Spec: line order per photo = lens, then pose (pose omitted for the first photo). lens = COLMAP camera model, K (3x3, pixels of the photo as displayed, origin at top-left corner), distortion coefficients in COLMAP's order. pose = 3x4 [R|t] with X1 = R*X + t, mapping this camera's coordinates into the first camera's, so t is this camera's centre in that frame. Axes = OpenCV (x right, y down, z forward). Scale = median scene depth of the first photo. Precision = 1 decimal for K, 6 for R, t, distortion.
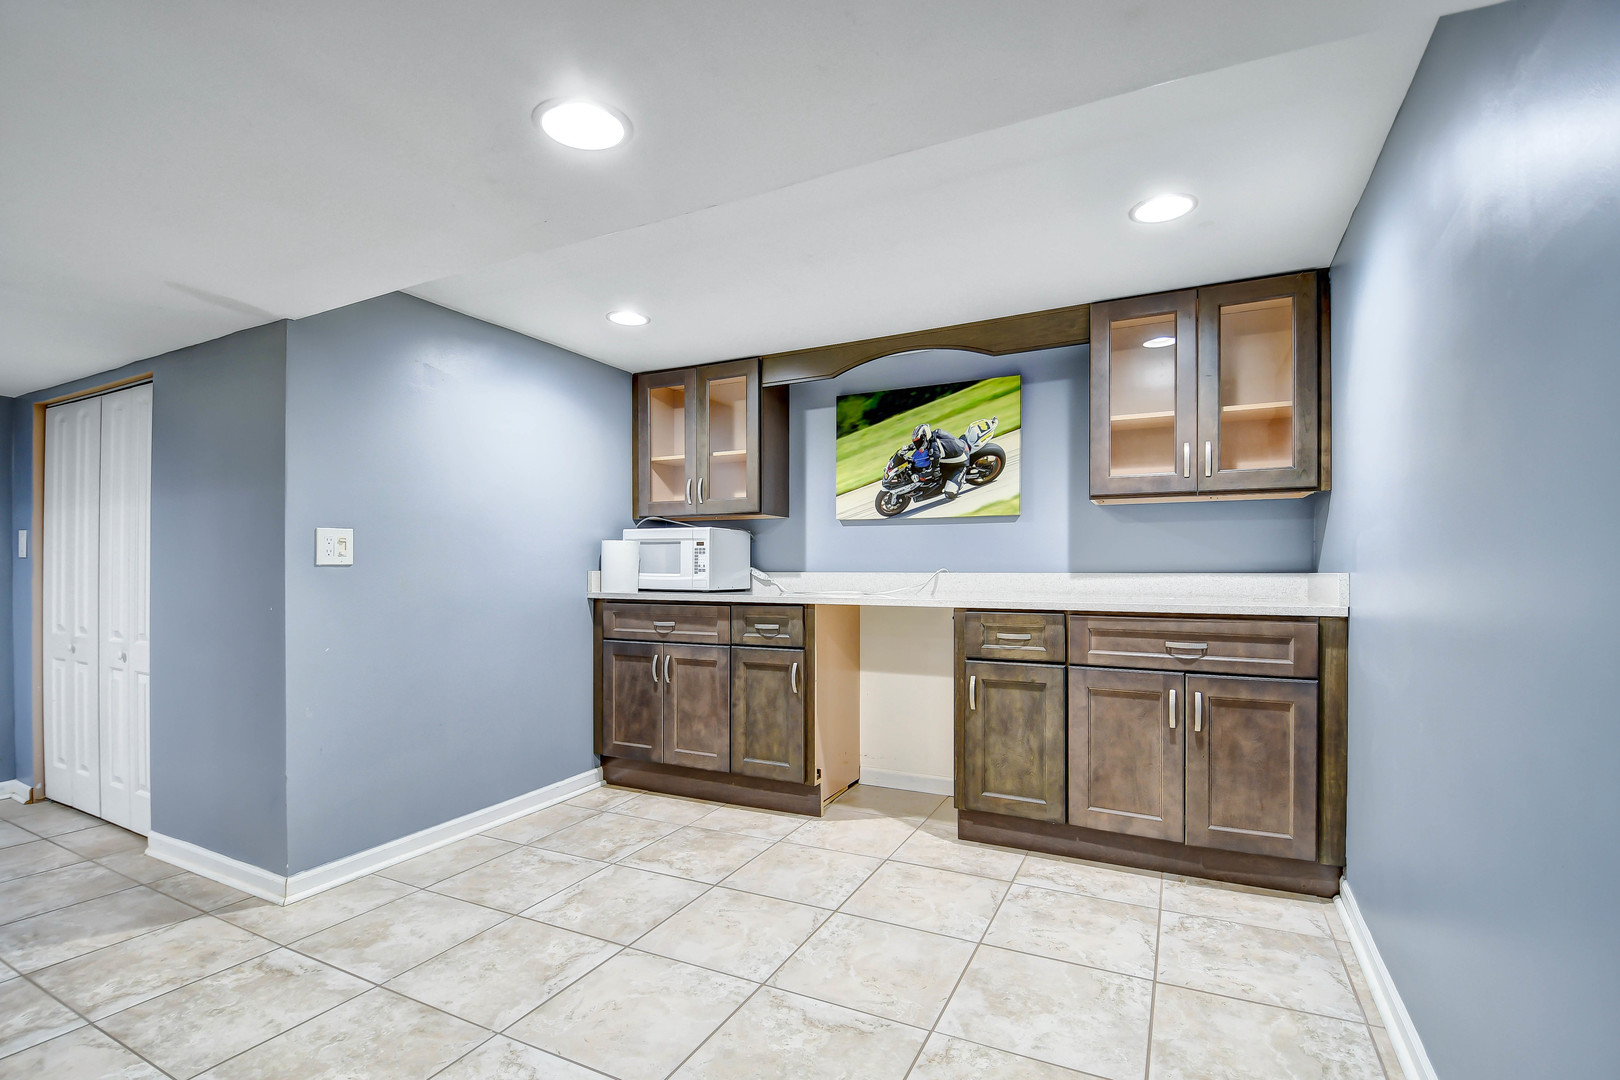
lens RADIAL K [[674.8, 0, 894.3], [0, 674.8, 561.9], [0, 0, 1]] dist [0.000809, -0.005336]
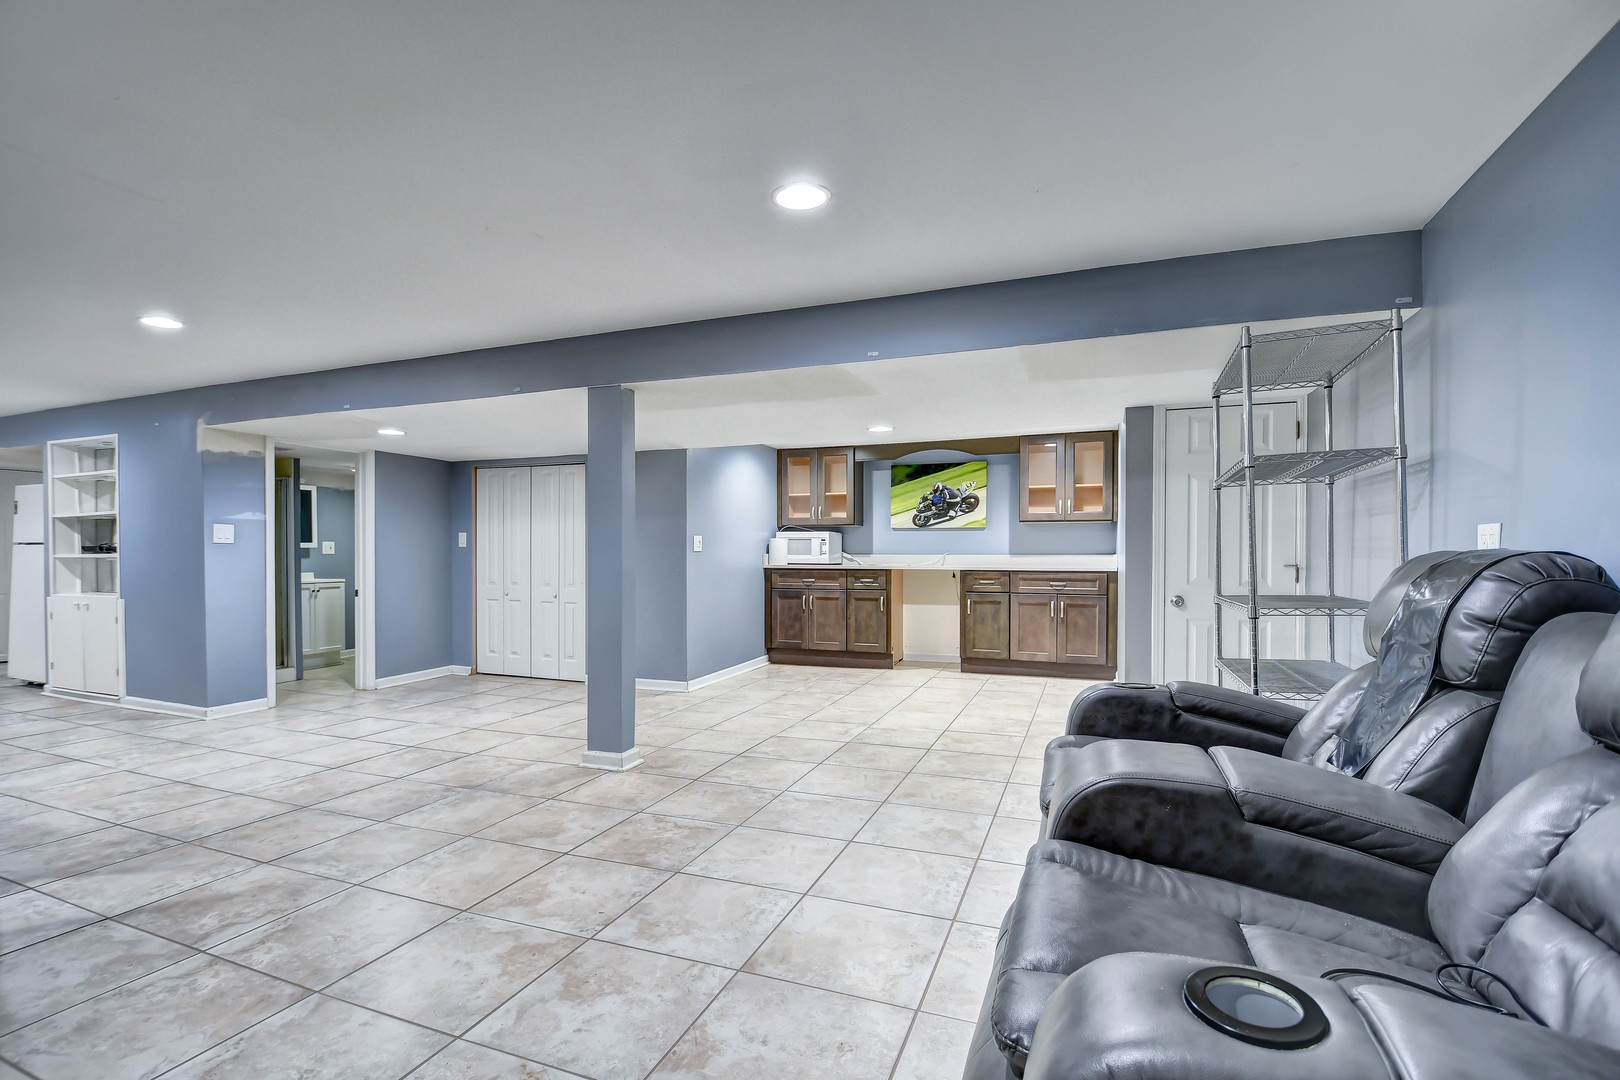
lens RADIAL K [[766.0, 0, 808.1], [0, 766.0, 561.4], [0, 0, 1]] dist [-0.000138, -0.008628]
pose [[0.999568, -0.000574, 0.029370, -0.424089], [-0.000089, 0.999745, 0.022565, -0.016409], [-0.029375, -0.022557, 0.999314, -1.328851]]
